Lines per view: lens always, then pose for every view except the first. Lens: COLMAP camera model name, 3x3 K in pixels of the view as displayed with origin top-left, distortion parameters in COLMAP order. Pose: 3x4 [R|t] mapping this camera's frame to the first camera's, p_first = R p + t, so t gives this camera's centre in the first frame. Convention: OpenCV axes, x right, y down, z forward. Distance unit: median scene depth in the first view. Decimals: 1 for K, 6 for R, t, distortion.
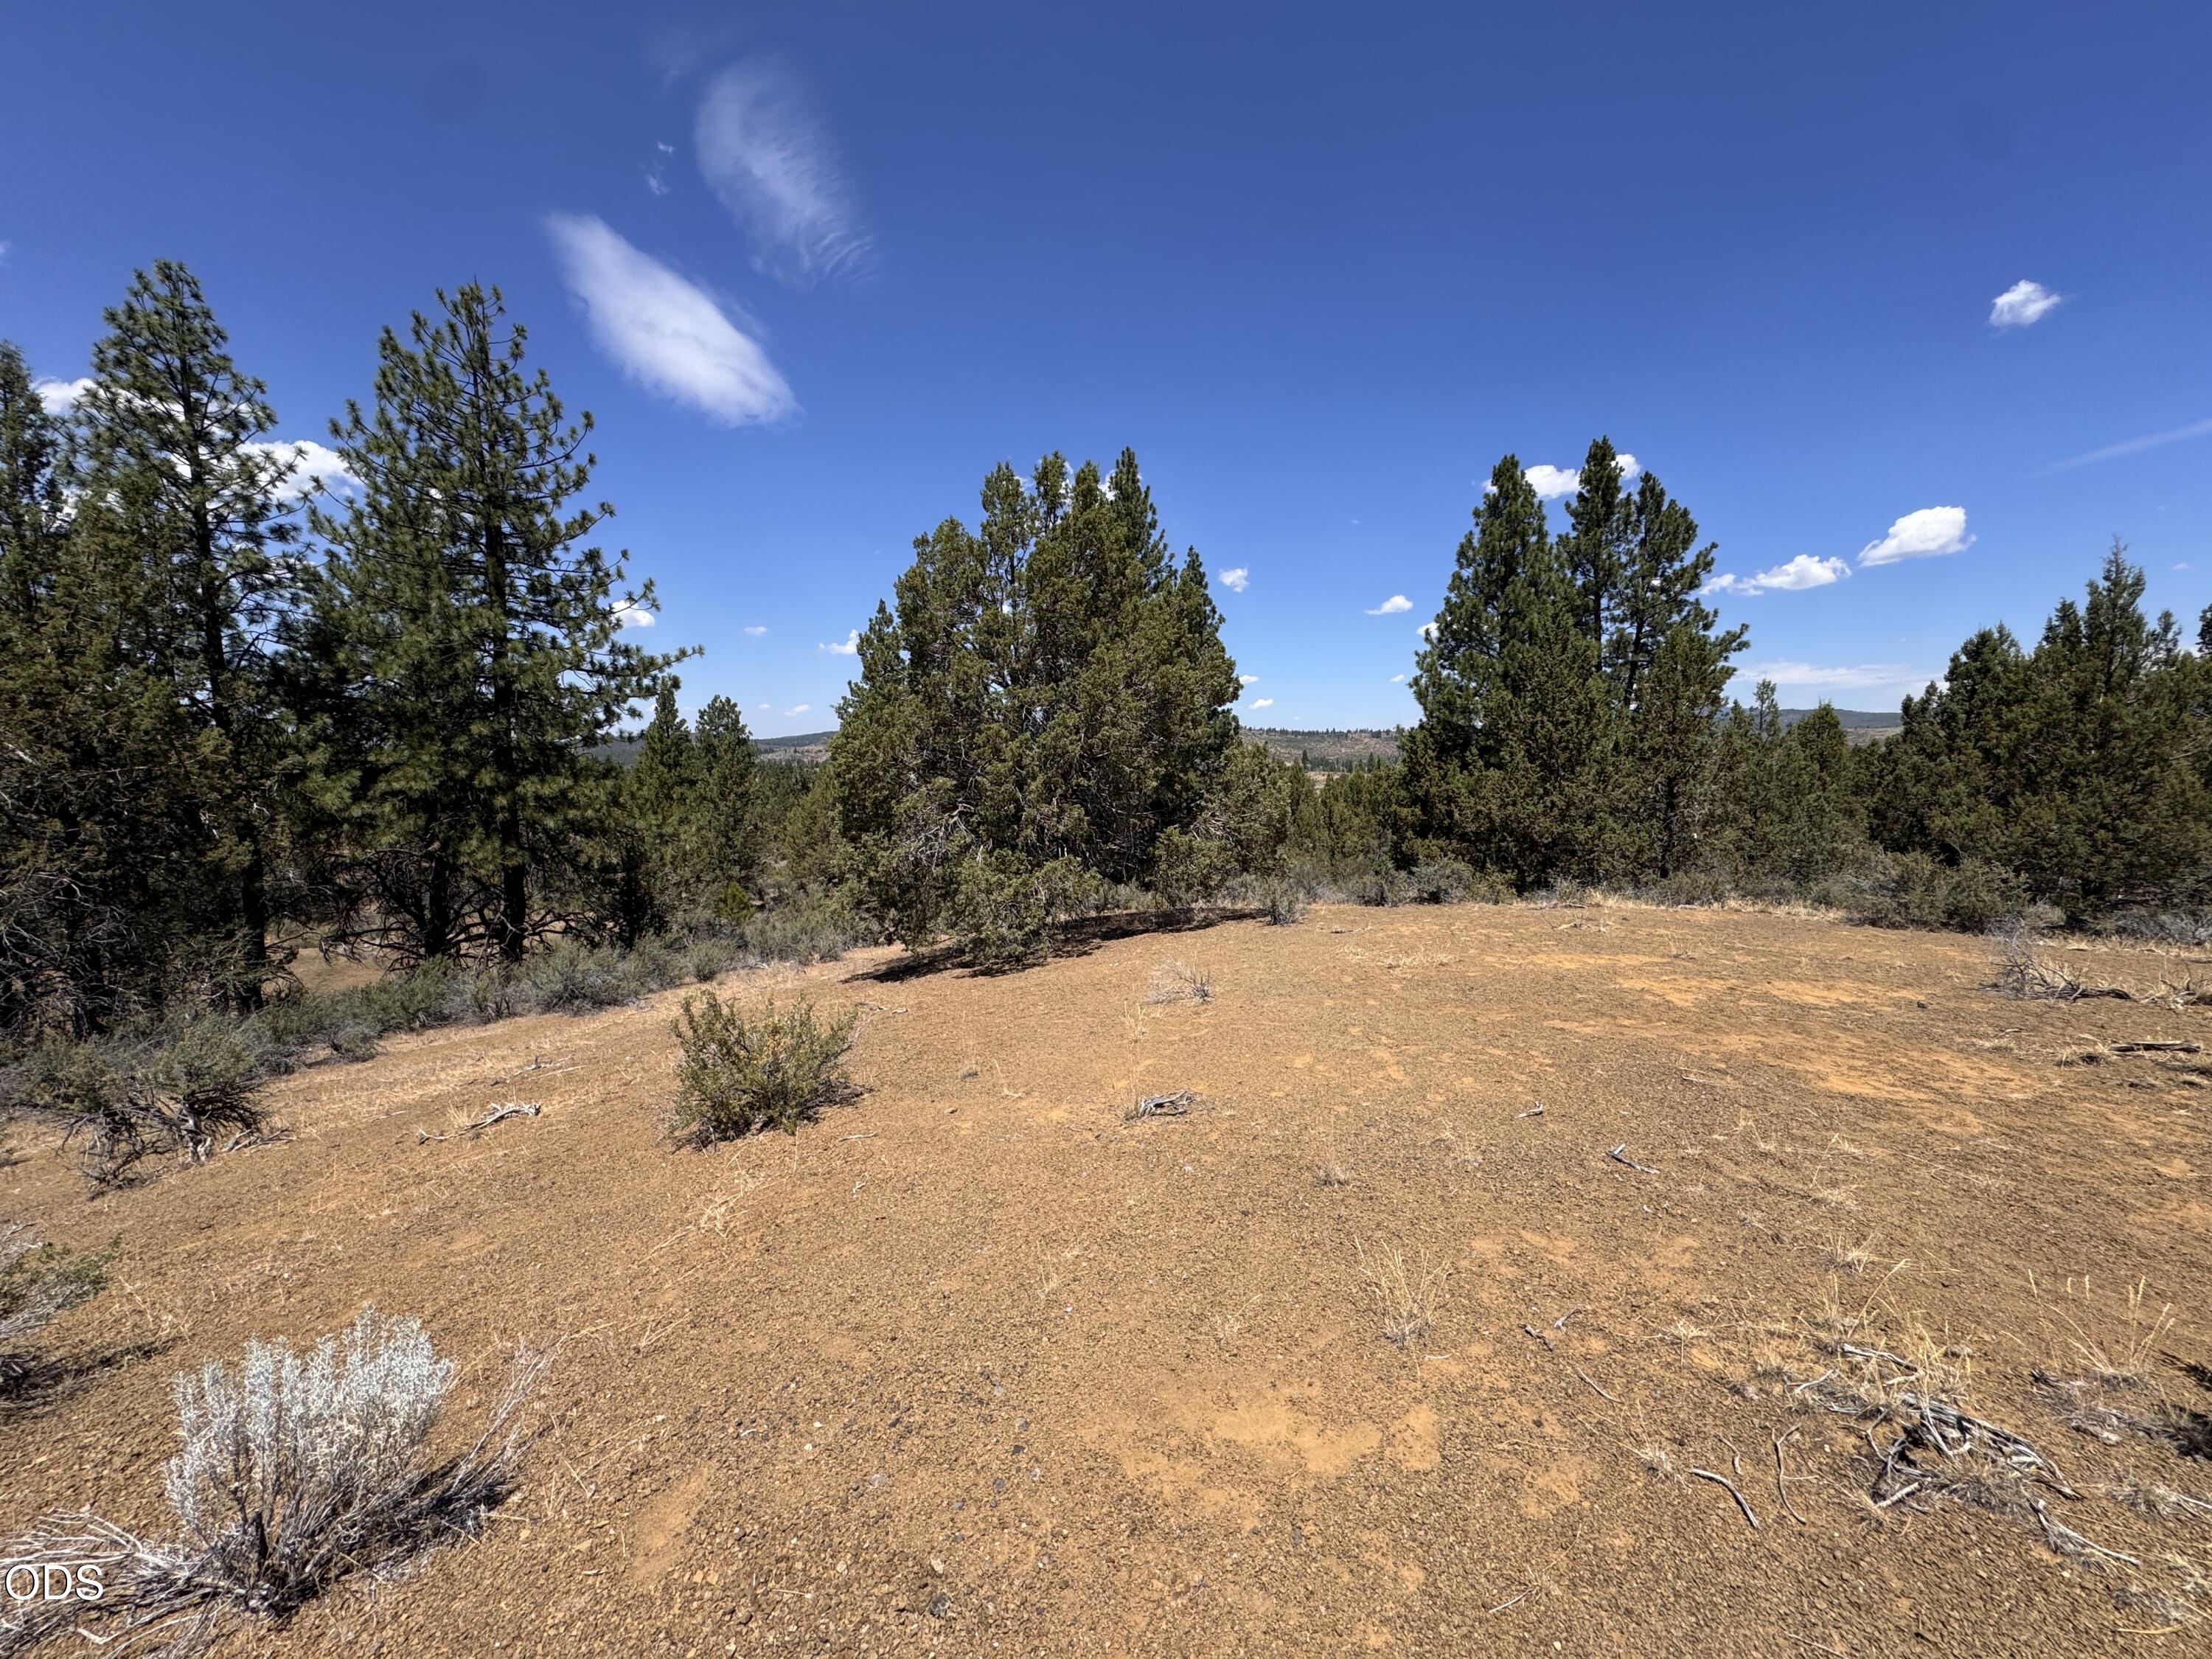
lens RADIAL K [[879.1, 0, 1106.8], [0, 879.1, 821.6], [0, 0, 1]] dist [-0.002793, 0.000845]
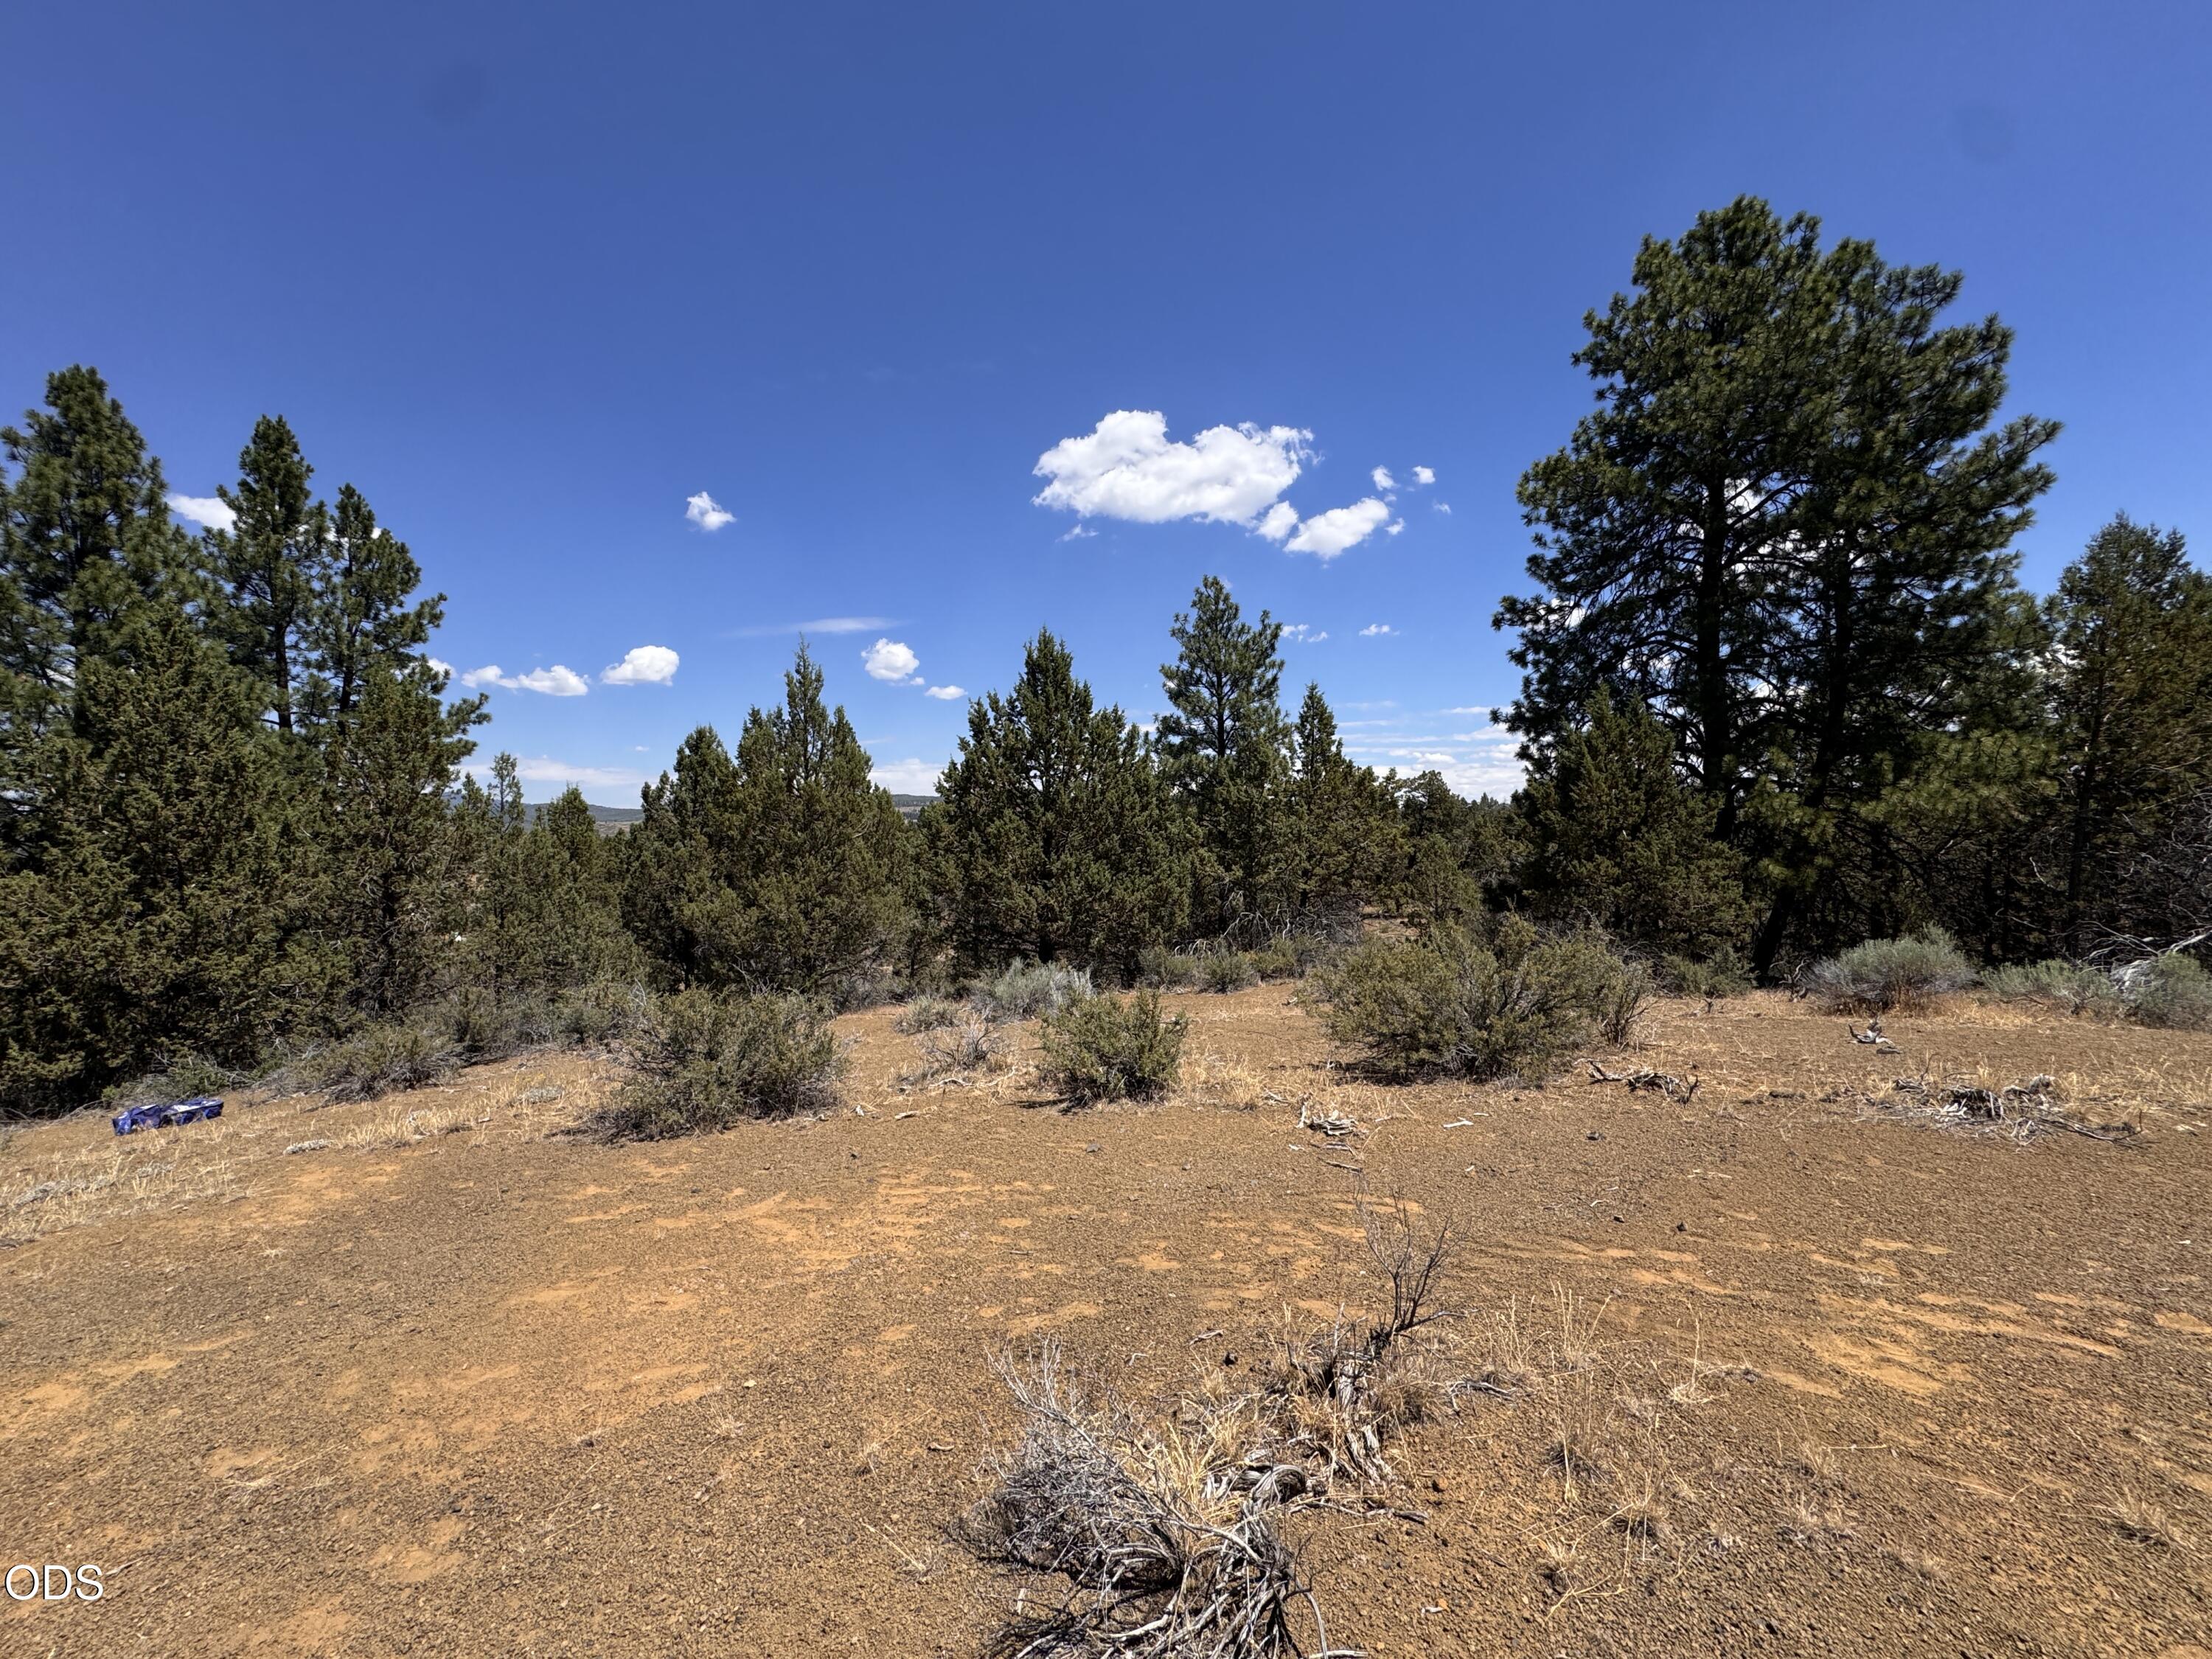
lens RADIAL K [[879.1, 0, 1106.8], [0, 879.1, 824.1], [0, 0, 1]] dist [-0.002793, 0.000845]
pose [[0.342172, 0.008682, 0.939597, 0.205802], [0.086756, 0.995394, -0.040792, -0.012207], [-0.935624, 0.095473, 0.339843, 0.234735]]
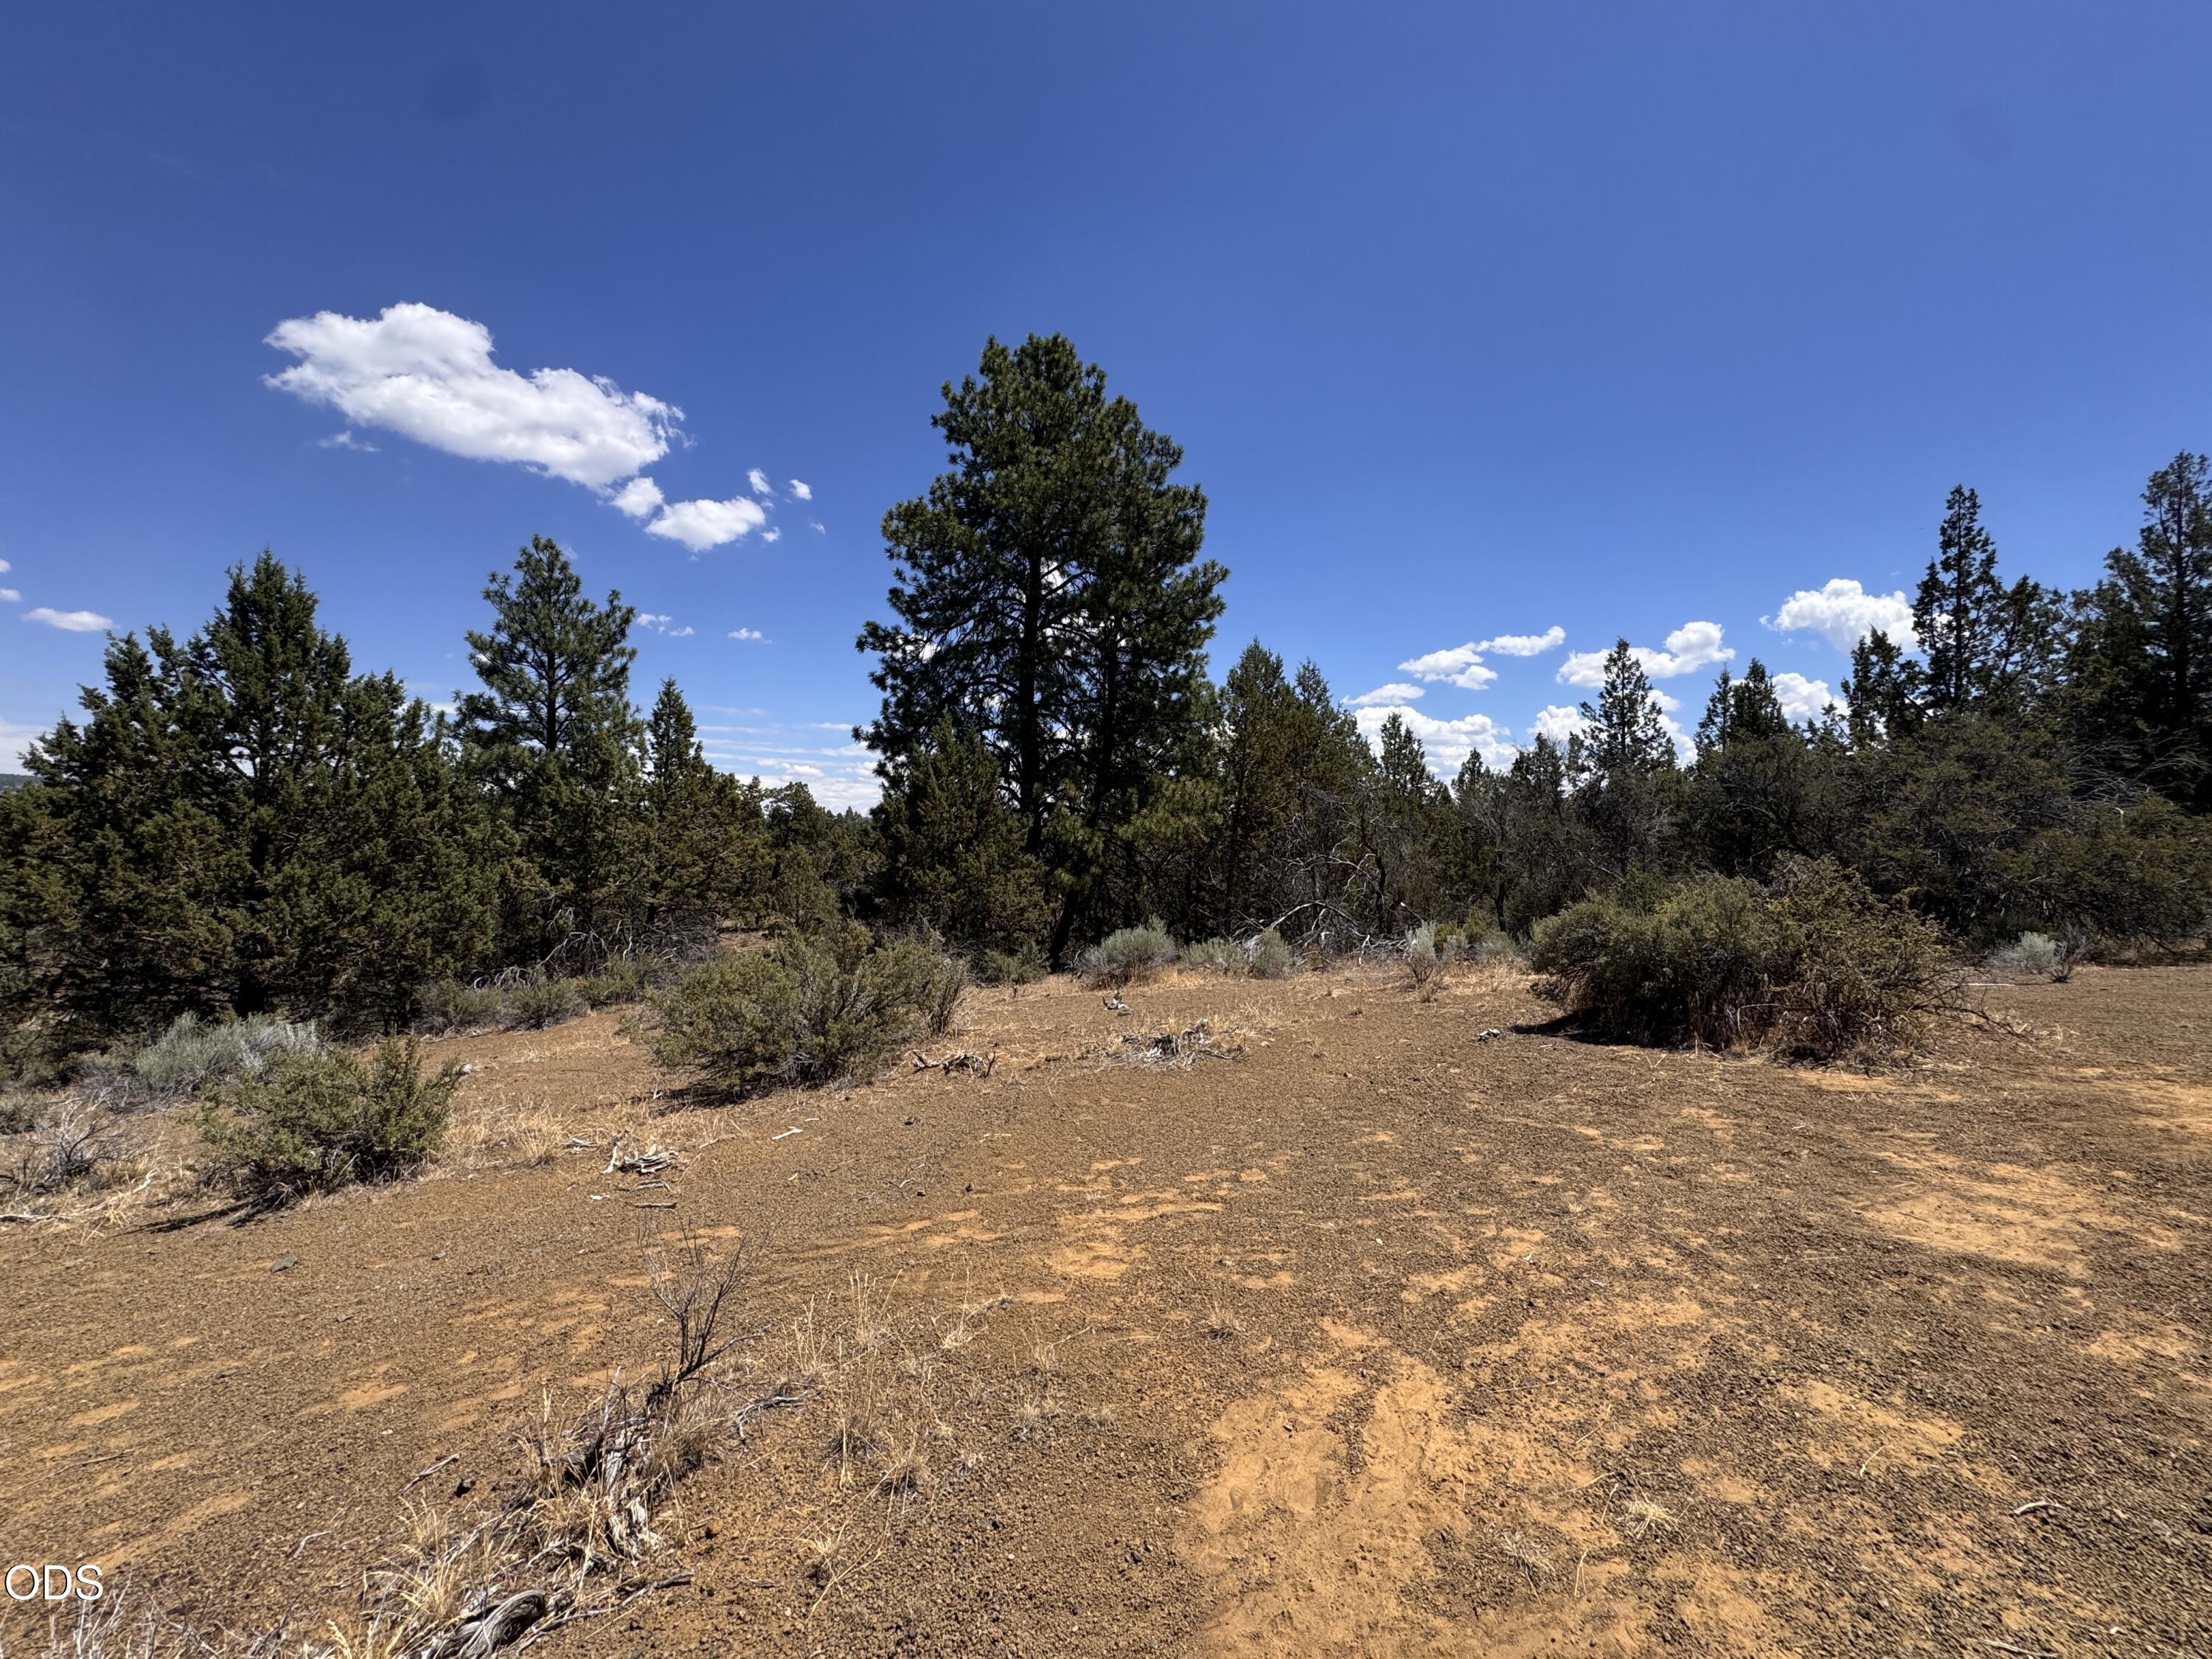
lens RADIAL K [[879.1, 0, 1106.4], [0, 879.1, 824.1], [0, 0, 1]] dist [-0.002793, 0.000845]
pose [[-0.334759, 0.021069, 0.942068, 0.209897], [0.071826, 0.997412, 0.003216, -0.010280], [-0.939562, 0.068741, -0.335406, 0.226514]]
